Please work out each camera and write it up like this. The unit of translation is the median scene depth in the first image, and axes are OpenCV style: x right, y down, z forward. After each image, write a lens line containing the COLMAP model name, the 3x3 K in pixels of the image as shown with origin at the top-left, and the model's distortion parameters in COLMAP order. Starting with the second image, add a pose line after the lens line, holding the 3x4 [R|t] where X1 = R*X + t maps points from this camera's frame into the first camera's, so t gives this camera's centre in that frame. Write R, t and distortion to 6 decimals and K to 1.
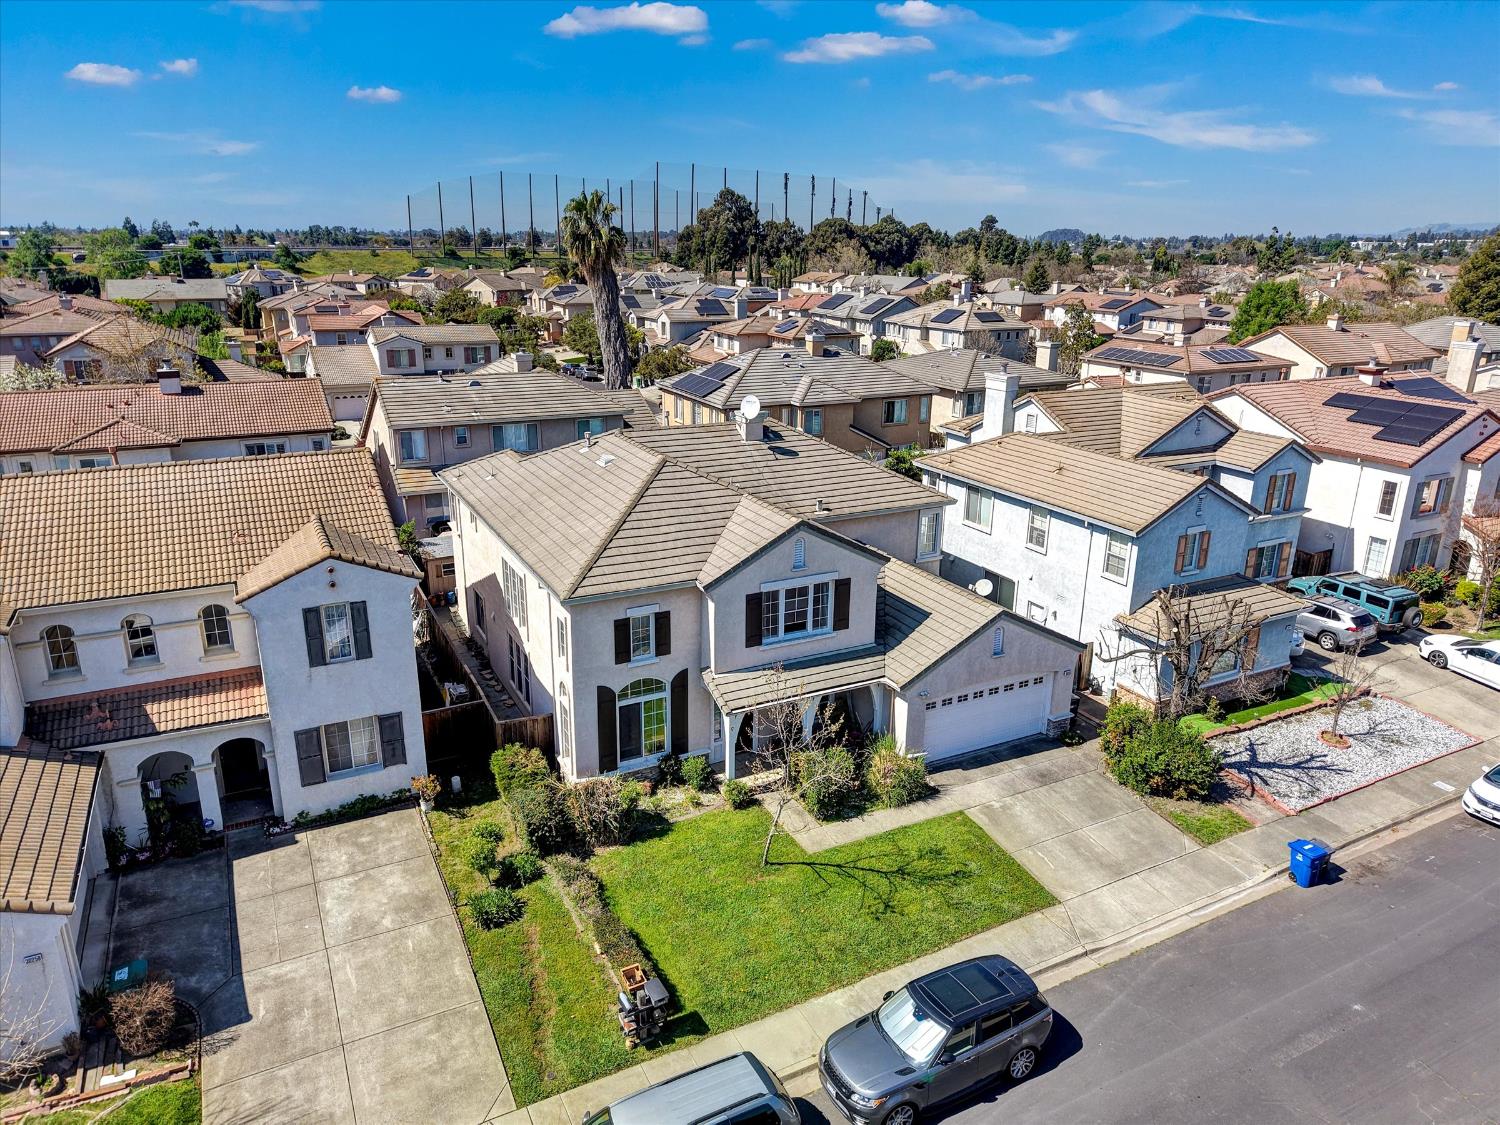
lens RADIAL K [[1000.9, 0, 757.6], [0, 1000.9, 559.1], [0, 0, 1]] dist [0.010284, -0.001968]
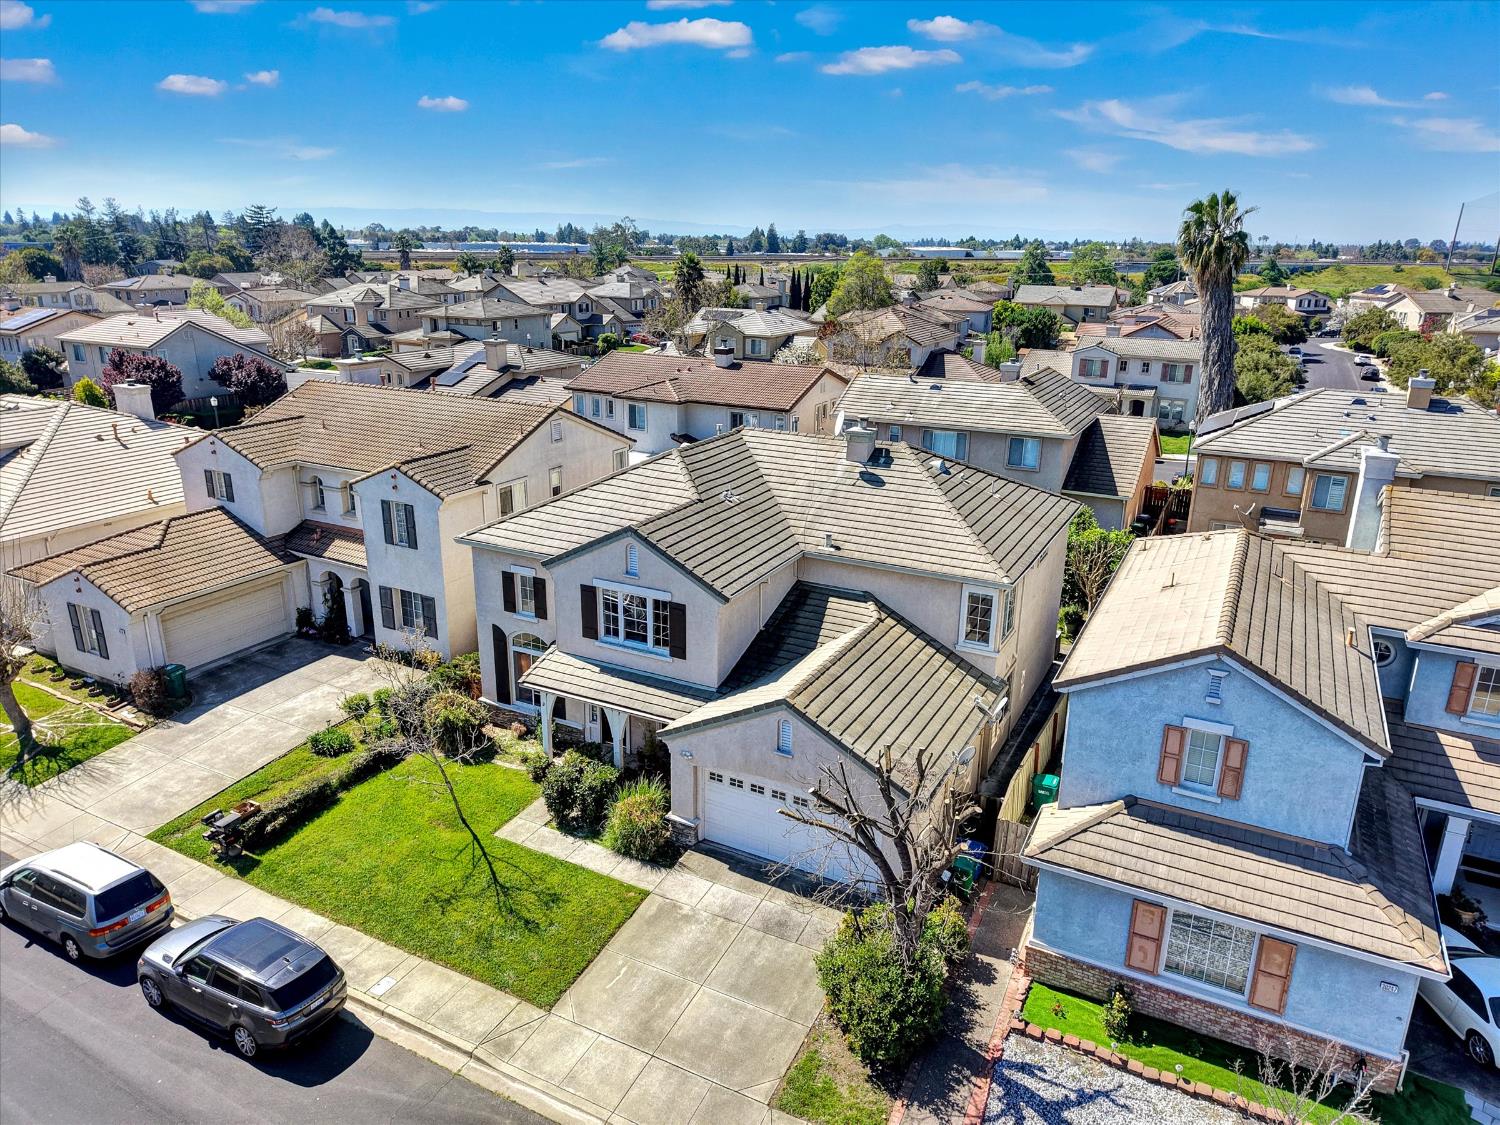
lens RADIAL K [[1000.9, 0, 755.9], [0, 1000.9, 563.1], [0, 0, 1]] dist [0.010284, -0.001968]
pose [[0.568585, 0.246167, -0.784929, 0.872697], [-0.254414, 0.960018, 0.116786, -0.146374], [0.782294, 0.133294, 0.608480, 0.514261]]
